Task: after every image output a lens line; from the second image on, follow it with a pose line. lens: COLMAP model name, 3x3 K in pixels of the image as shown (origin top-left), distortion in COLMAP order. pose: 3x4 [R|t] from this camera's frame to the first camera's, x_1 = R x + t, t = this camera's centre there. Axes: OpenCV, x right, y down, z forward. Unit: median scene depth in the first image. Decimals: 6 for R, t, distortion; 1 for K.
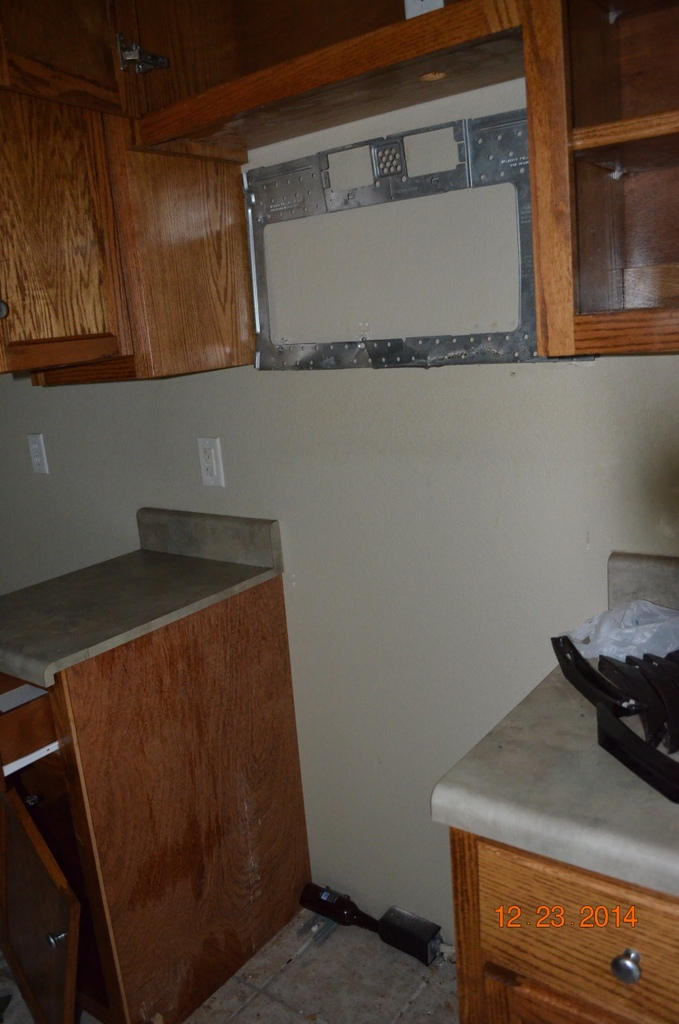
lens RADIAL K [[797.8, 0, 340.3], [0, 797.8, 506.4], [0, 0, 1]] dist [-0.066140, -0.002330]
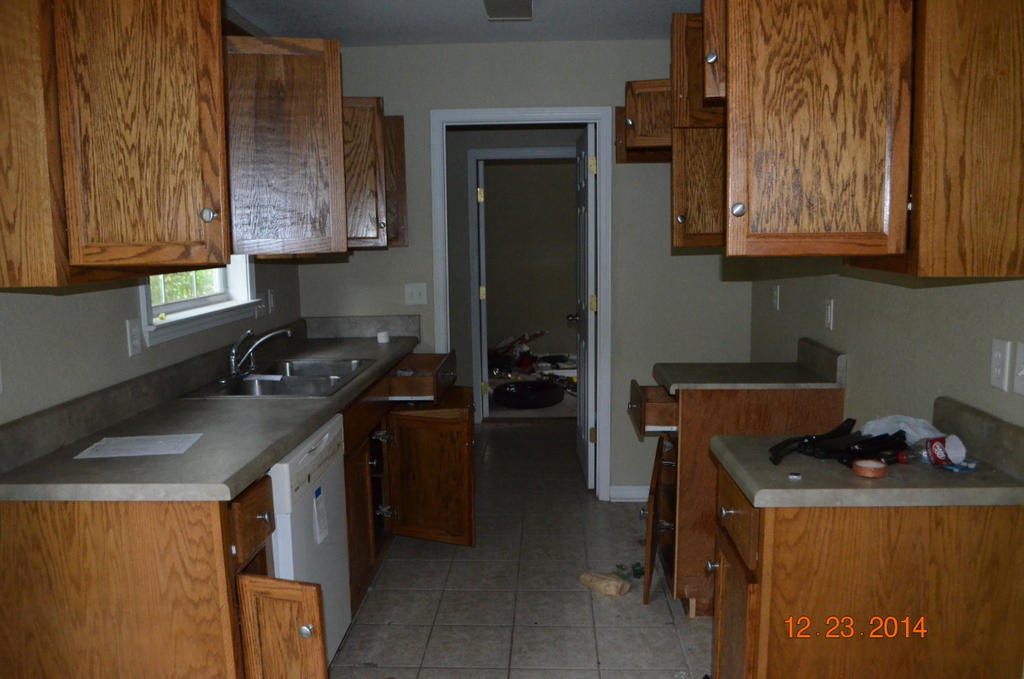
lens RADIAL K [[797.8, 0, 512.7], [0, 797.8, 341.3], [0, 0, 1]] dist [-0.066140, -0.002330]
pose [[0.560854, 0.183864, -0.807240, 1.064364], [-0.213504, 0.974170, 0.073547, 0.023891], [0.799911, 0.131100, 0.585623, -0.600473]]
